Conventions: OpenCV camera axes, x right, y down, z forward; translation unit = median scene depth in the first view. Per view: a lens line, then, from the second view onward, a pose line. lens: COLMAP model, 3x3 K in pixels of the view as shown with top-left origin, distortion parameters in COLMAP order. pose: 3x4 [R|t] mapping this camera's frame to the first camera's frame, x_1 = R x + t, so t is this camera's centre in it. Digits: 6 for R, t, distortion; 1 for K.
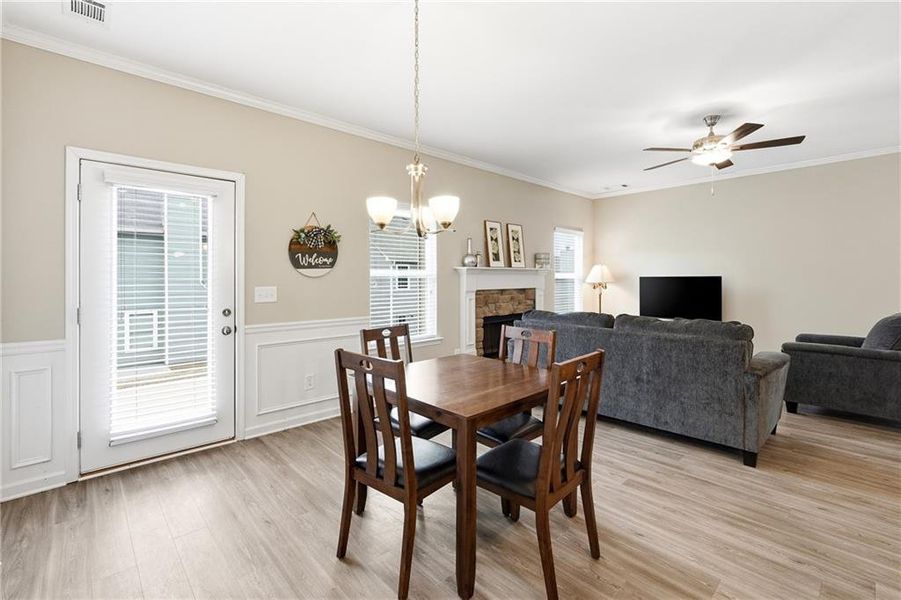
lens RADIAL K [[401.9, 0, 450.4], [0, 401.9, 278.9], [0, 0, 1]] dist [-0.007245, 0.000360]
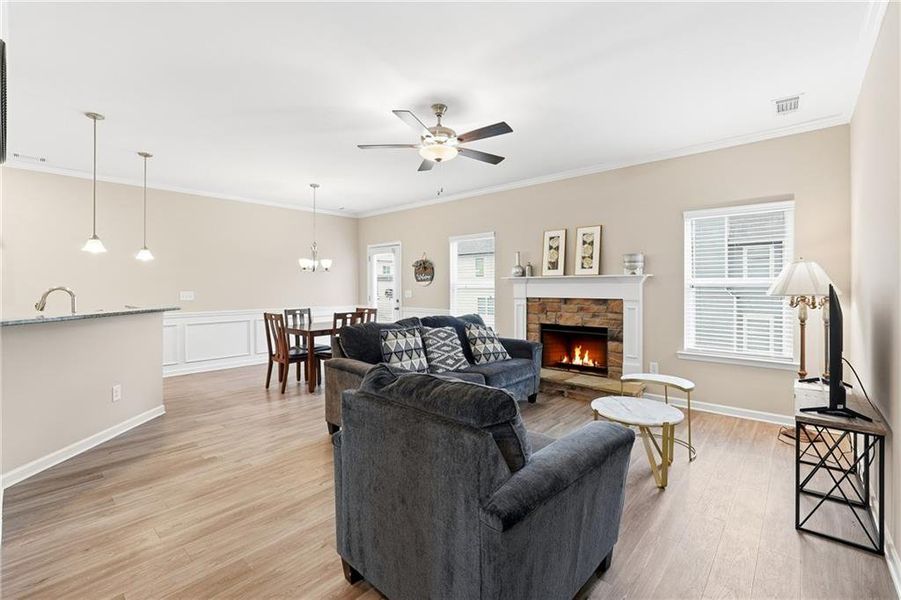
lens RADIAL K [[395.4, 0, 450.3], [0, 395.4, 289.4], [0, 0, 1]] dist [-0.002878, 0.000012]
pose [[0.088567, 0.010352, -0.996016, 1.068783], [-0.001095, 0.999946, 0.010295, -0.005037], [0.996070, 0.000179, 0.088574, 0.657905]]
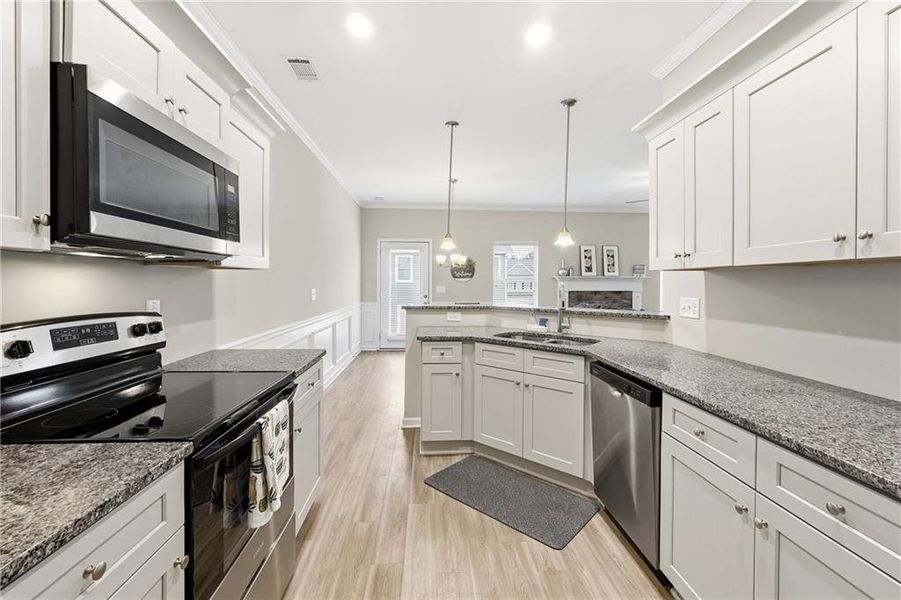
lens RADIAL K [[385.4, 0, 448.2], [0, 385.4, 288.3], [0, 0, 1]] dist [-0.011713, 0.000086]
pose [[0.770558, 0.014257, -0.637211, 0.620076], [-0.007201, 0.999881, 0.013664, 0.000483], [0.637330, -0.005941, 0.770568, -0.426492]]
